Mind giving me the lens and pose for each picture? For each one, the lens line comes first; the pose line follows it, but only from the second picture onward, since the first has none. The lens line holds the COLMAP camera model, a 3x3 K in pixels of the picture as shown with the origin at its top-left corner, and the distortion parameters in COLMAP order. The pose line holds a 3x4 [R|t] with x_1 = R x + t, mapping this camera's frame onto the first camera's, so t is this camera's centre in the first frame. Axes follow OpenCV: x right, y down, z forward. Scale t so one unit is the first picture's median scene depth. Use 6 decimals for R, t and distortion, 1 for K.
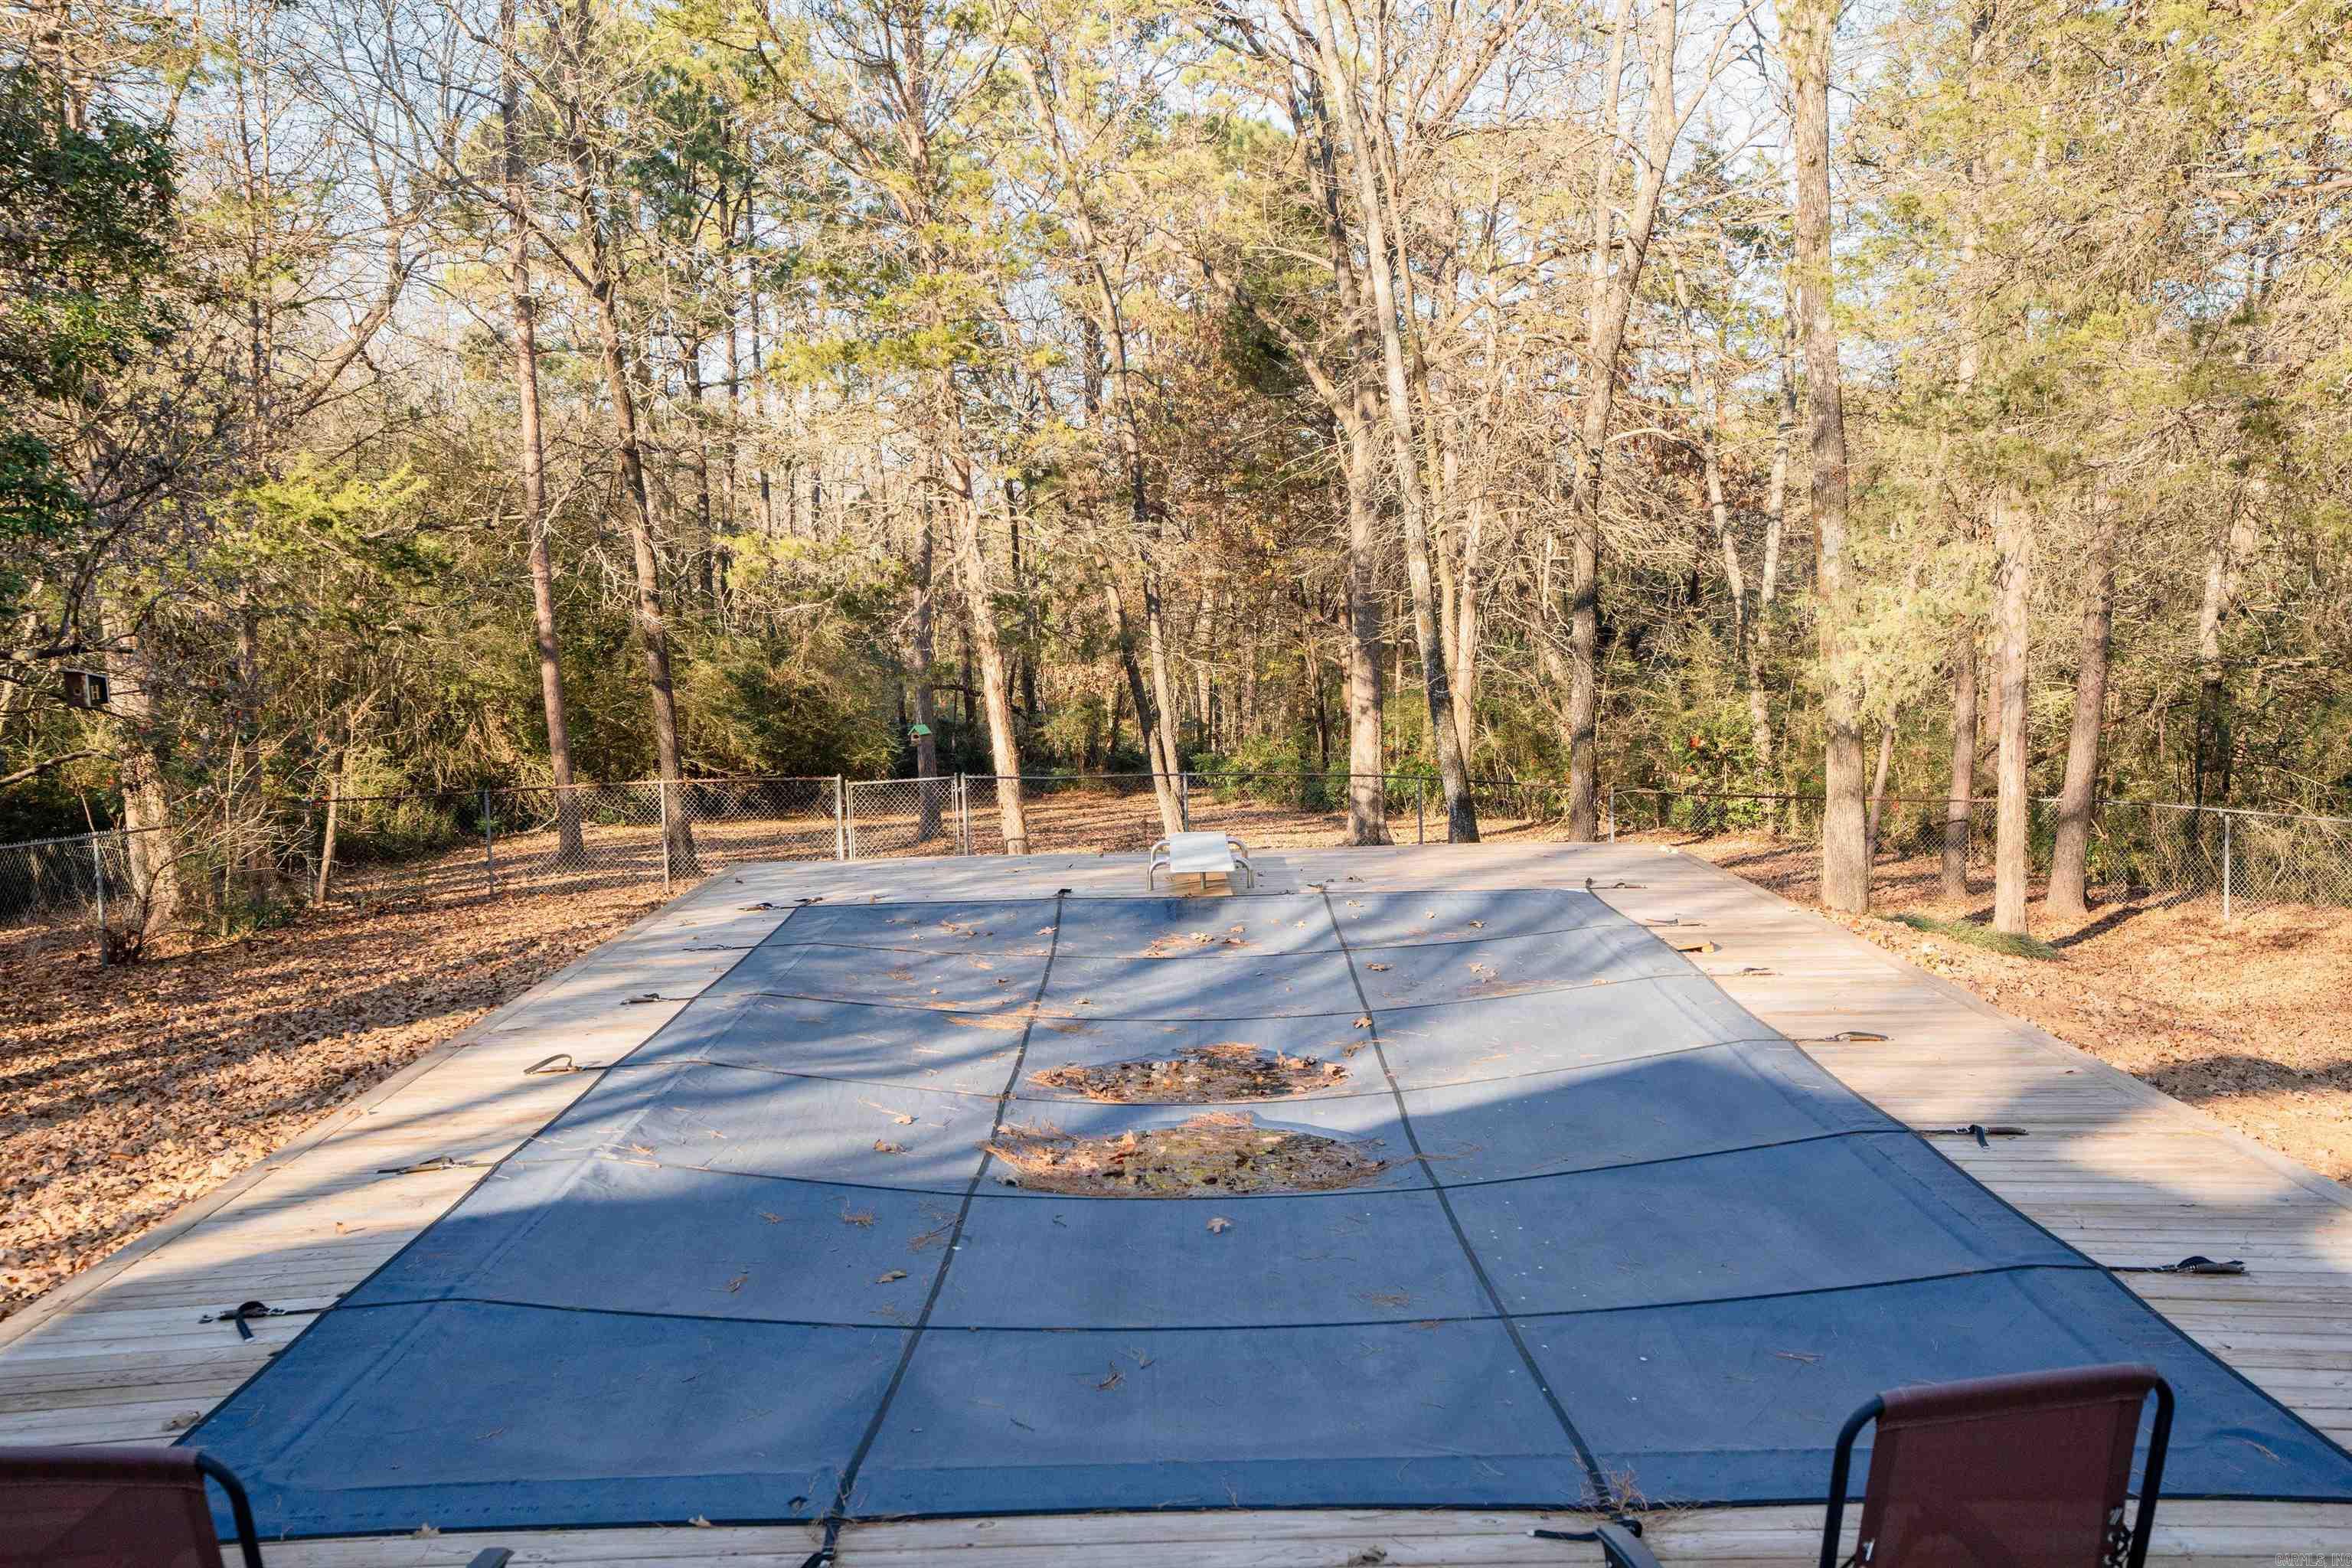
lens RADIAL K [[2223.2, 0, 1176.0], [0, 2223.2, 784.0], [0, 0, 1]] dist [0.077712, 0.004805]
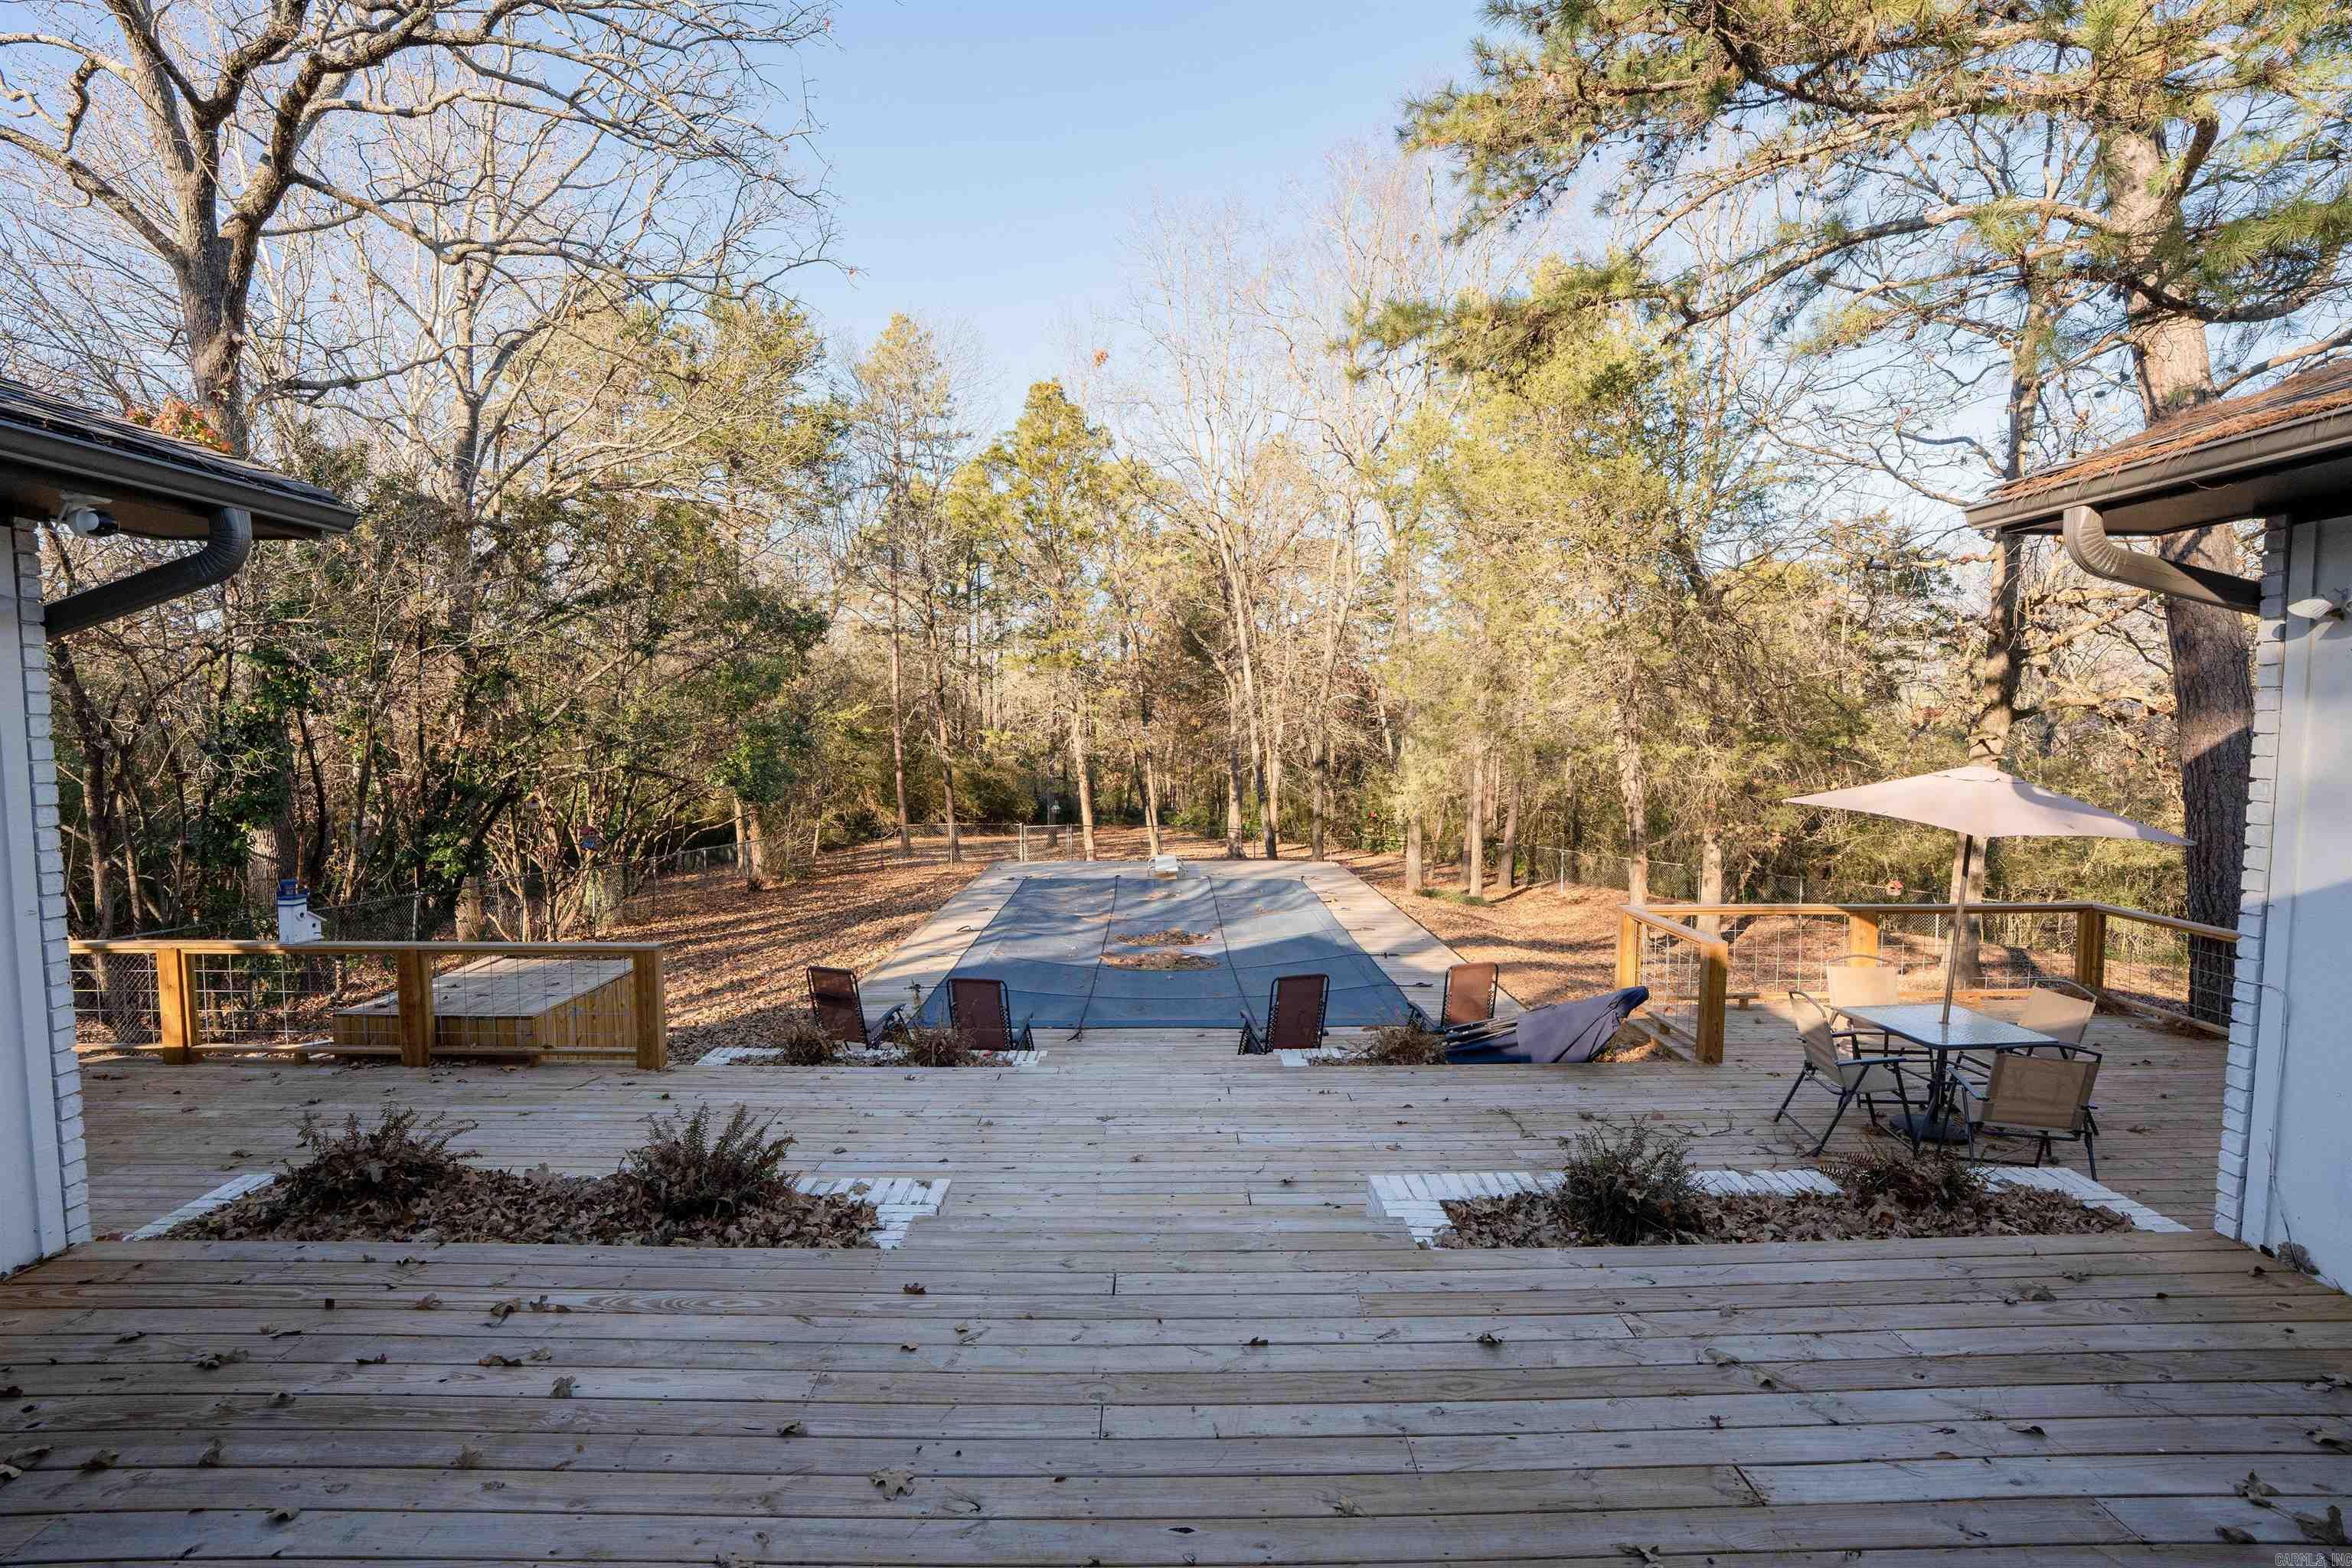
lens RADIAL K [[1086.6, 0, 1176.0], [0, 1086.6, 784.0], [0, 0, 1]] dist [-0.067126, 0.025846]
pose [[0.999461, 0.025448, 0.020727, -0.003821], [-0.024849, 0.999280, -0.028675, -0.016695], [-0.021442, 0.028144, 0.999374, -0.209290]]
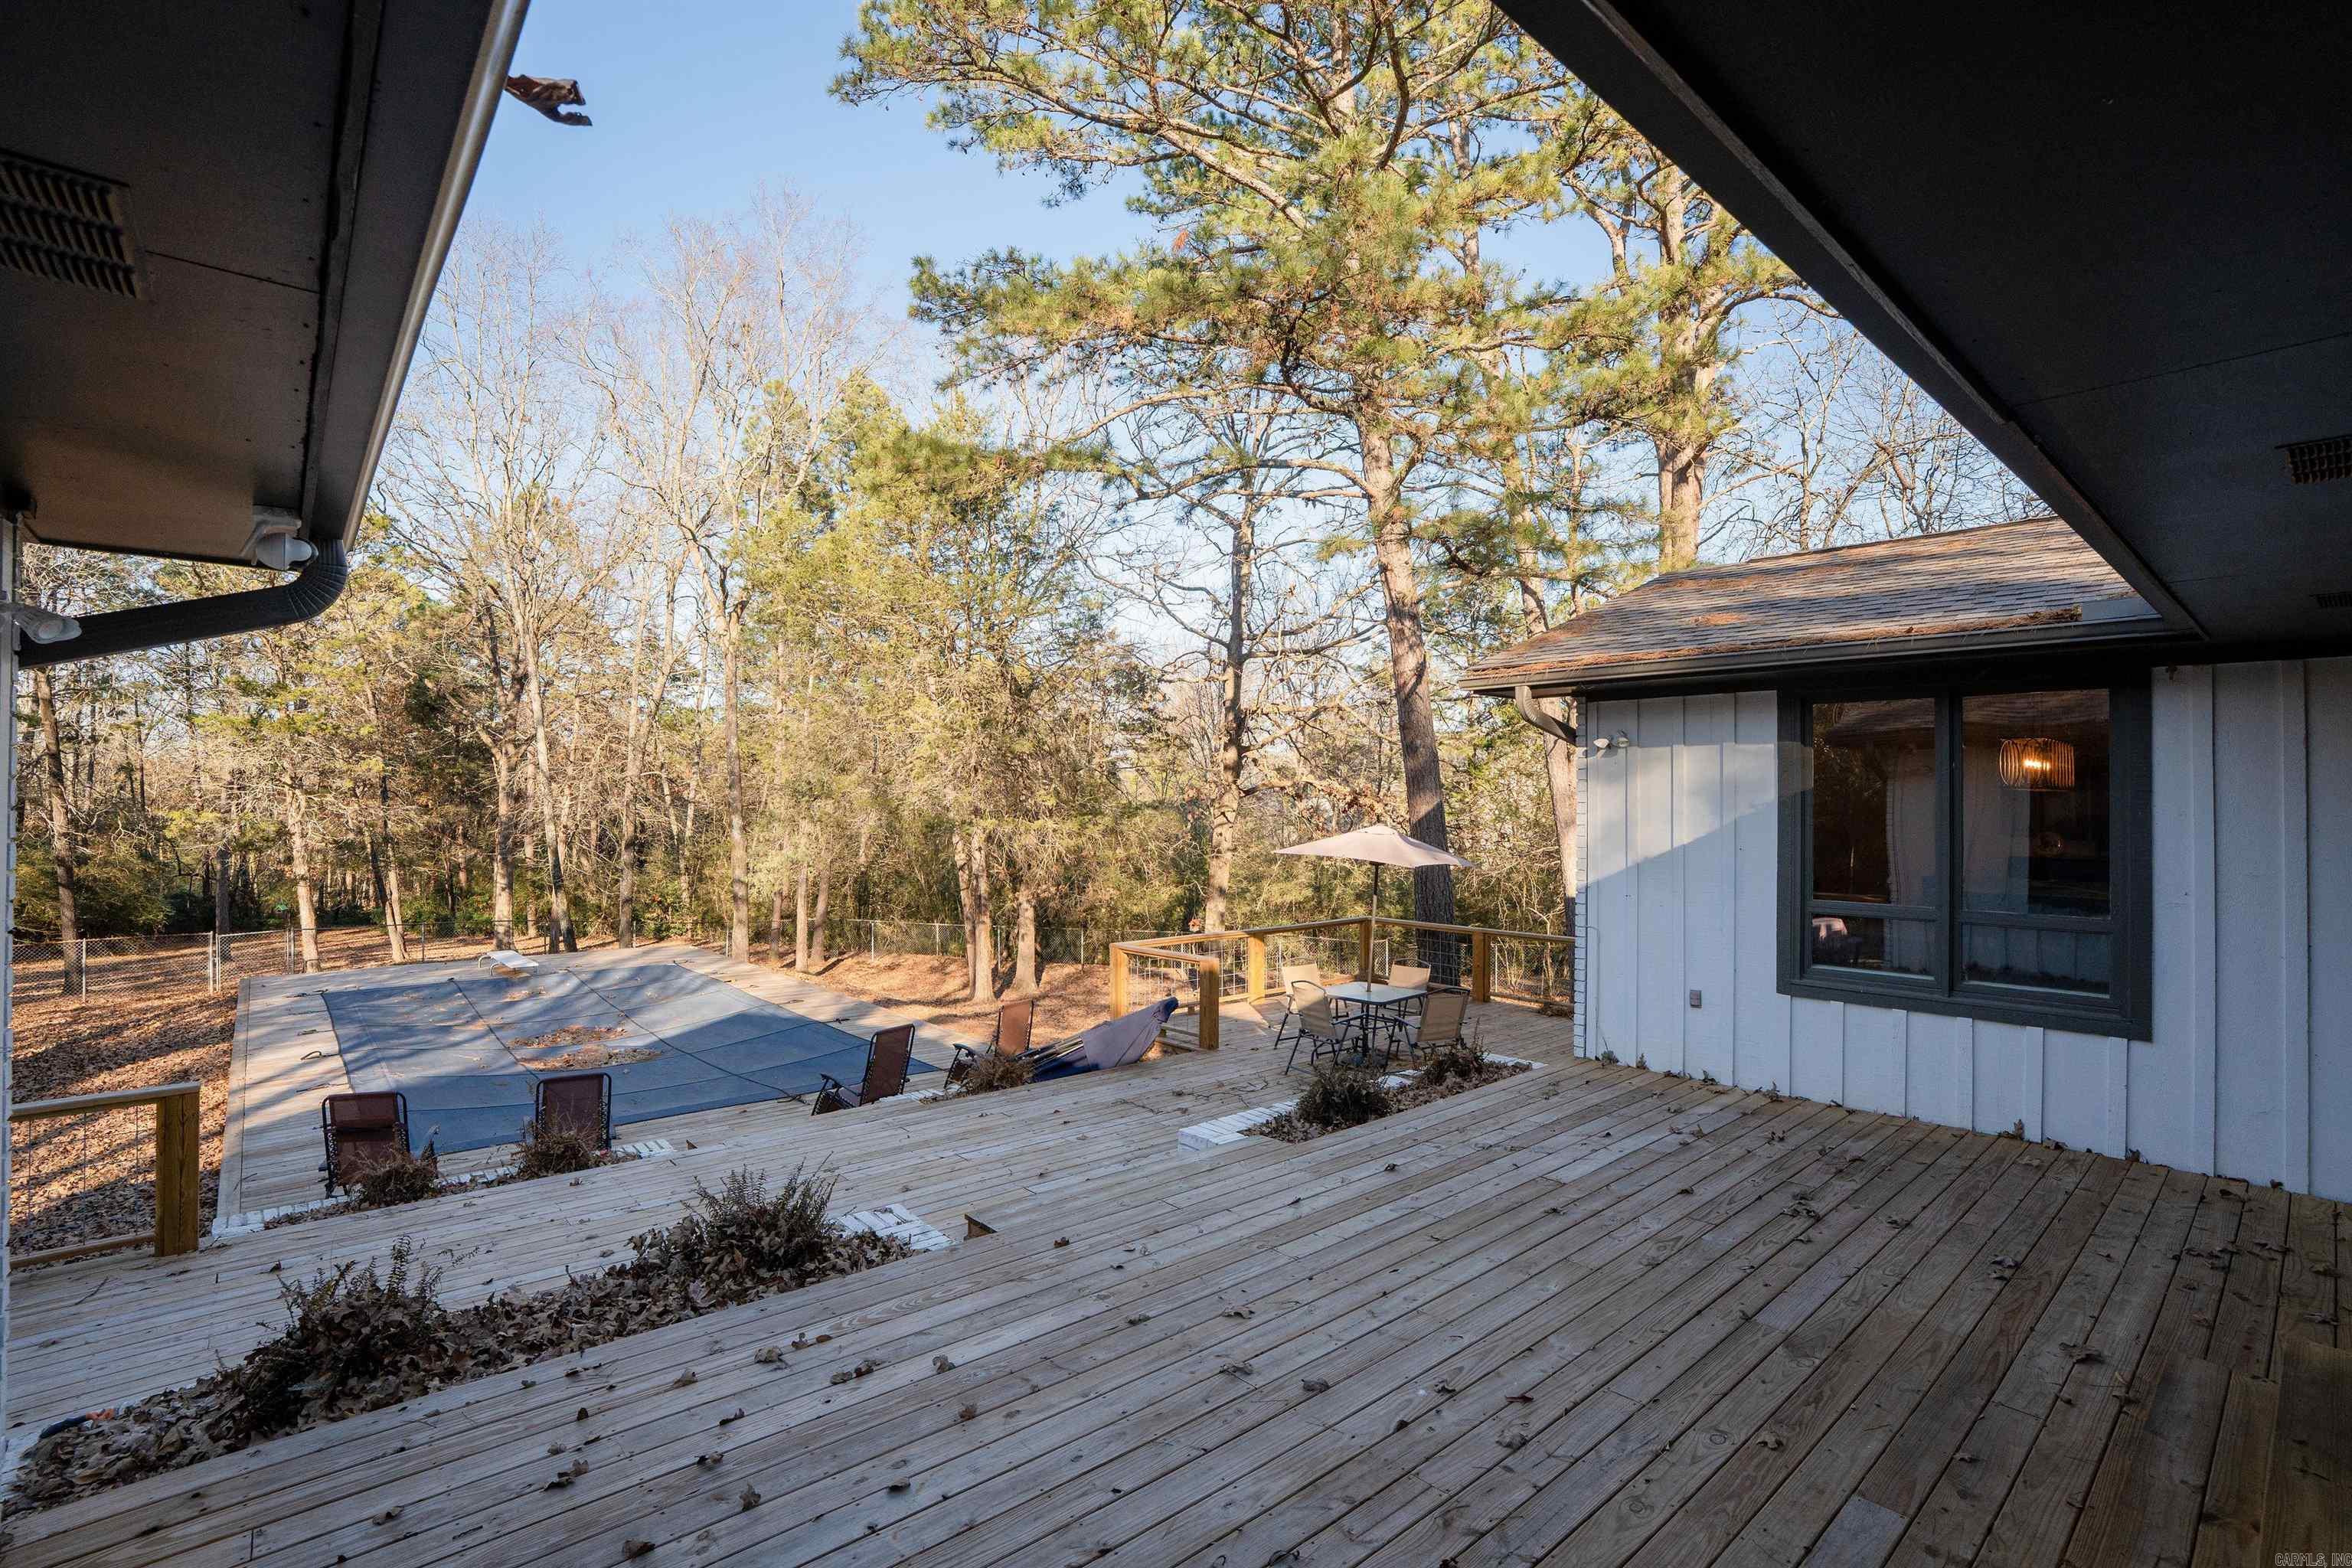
lens RADIAL K [[1086.6, 0, 1176.0], [0, 1086.6, 784.0], [0, 0, 1]] dist [-0.067126, 0.025846]
pose [[0.748146, 0.036765, 0.662514, -0.124086], [0.036964, 0.994604, -0.096934, -0.012050], [-0.662503, 0.097010, 0.742751, -0.217925]]
